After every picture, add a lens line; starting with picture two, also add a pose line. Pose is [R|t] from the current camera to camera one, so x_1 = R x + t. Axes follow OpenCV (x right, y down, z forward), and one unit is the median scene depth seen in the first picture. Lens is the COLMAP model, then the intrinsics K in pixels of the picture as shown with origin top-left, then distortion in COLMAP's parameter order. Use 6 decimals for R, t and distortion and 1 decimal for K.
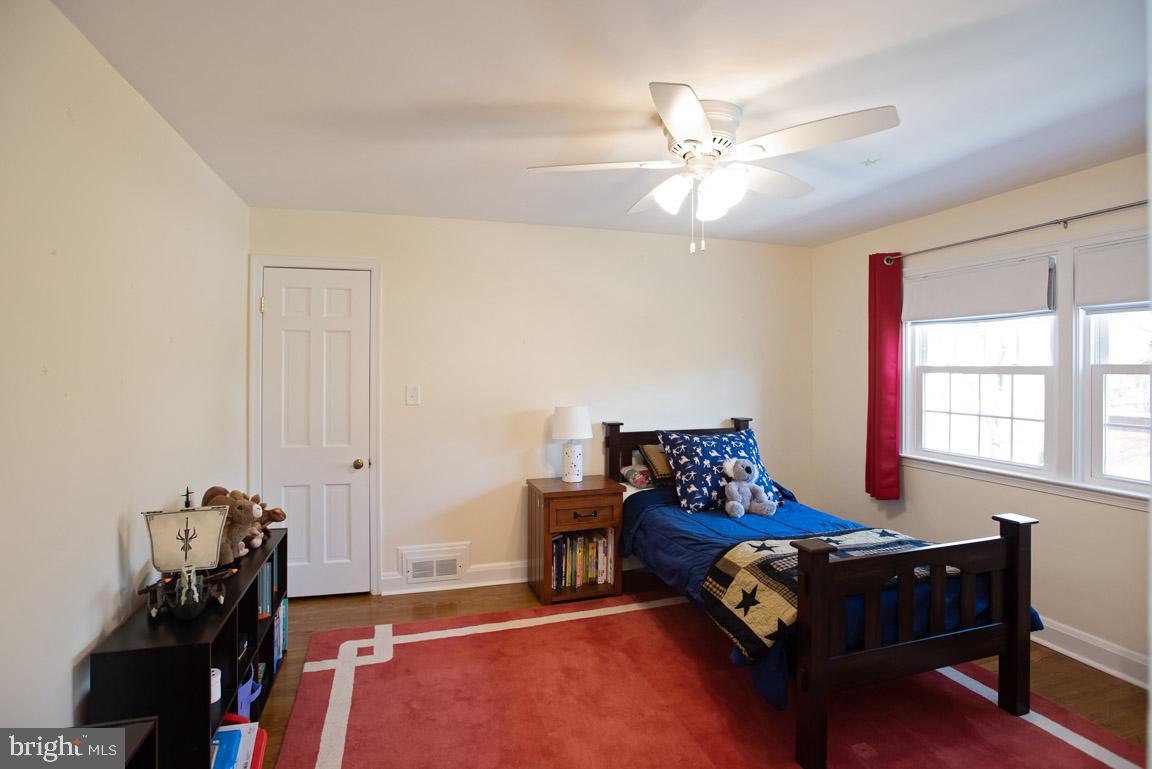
lens RADIAL K [[553.6, 0, 573.7], [0, 553.6, 373.9], [0, 0, 1]] dist [-0.039391, 0.000621]
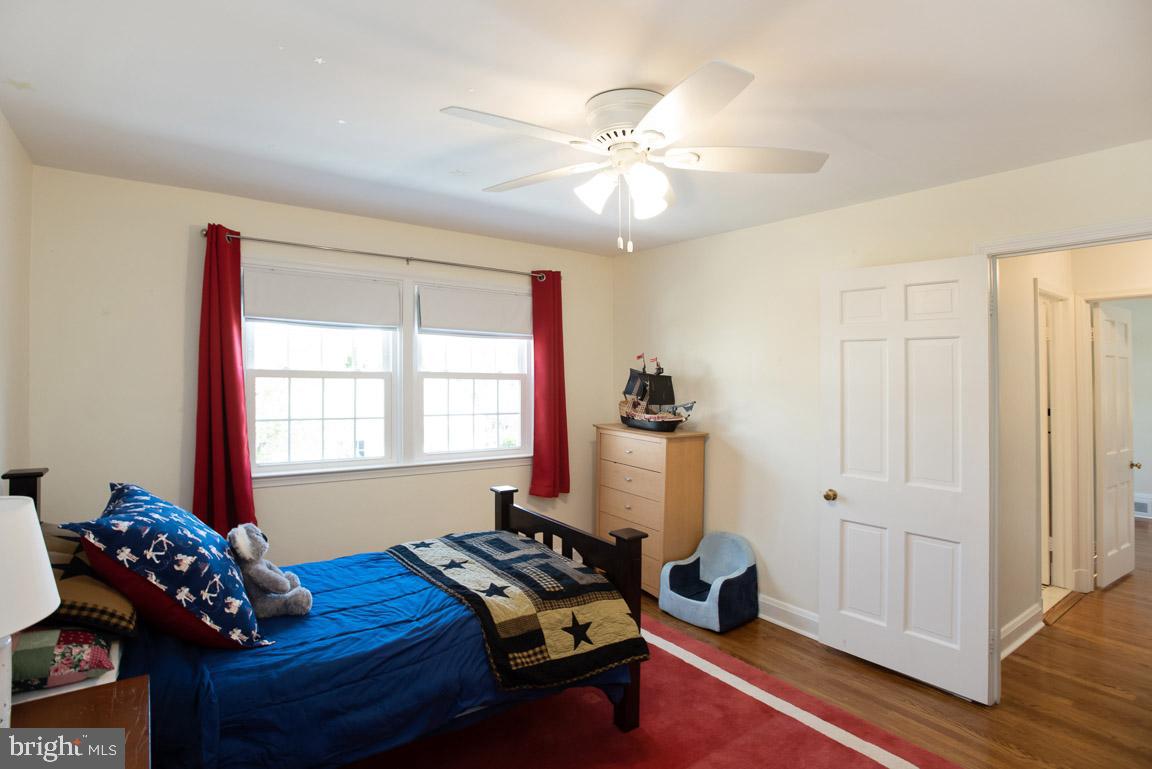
lens RADIAL K [[553.6, 0, 573.7], [0, 553.6, 373.9], [0, 0, 1]] dist [-0.039391, 0.000621]
pose [[-0.297236, -0.001601, 0.954803, -0.439572], [-0.005102, 0.999987, 0.000089, -0.012692], [-0.954790, -0.004845, -0.297241, 1.018154]]
